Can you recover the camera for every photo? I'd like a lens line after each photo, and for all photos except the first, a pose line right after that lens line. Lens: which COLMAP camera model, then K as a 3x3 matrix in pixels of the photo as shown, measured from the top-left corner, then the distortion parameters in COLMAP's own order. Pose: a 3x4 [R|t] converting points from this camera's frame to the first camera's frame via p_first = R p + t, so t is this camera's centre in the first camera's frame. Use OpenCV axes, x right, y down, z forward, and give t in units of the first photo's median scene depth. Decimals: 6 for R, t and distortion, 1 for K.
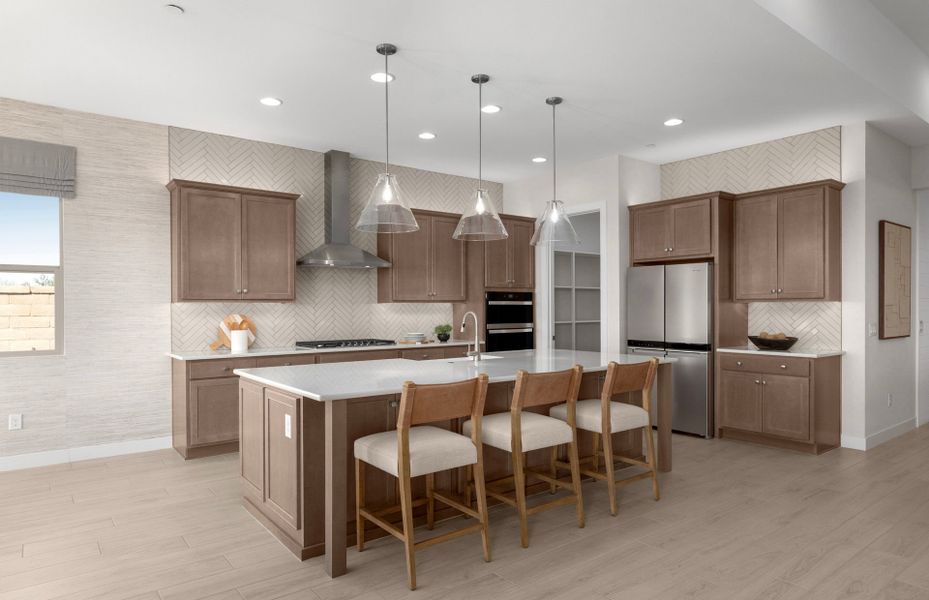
lens RADIAL K [[563.4, 0, 464.5], [0, 563.4, 300.0], [0, 0, 1]] dist [-0.001050, 0.000123]
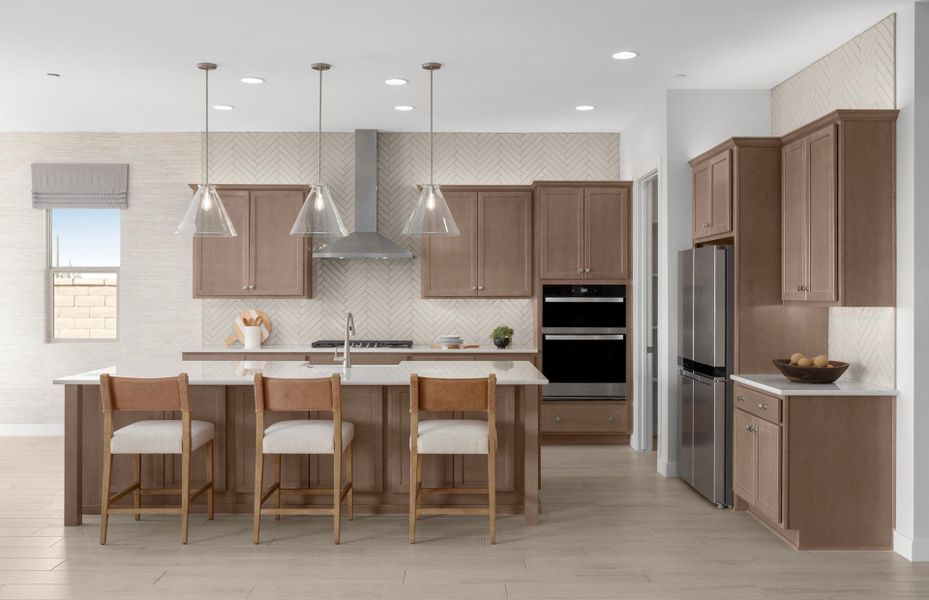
lens RADIAL K [[877.8, 0, 466.7], [0, 877.8, 283.4], [0, 0, 1]] dist [0.004230, 0.007322]
pose [[0.795969, -0.000361, -0.605338, 0.821778], [0.003320, 0.999987, 0.003769, -0.026241], [0.605329, -0.005010, 0.795960, -0.015871]]
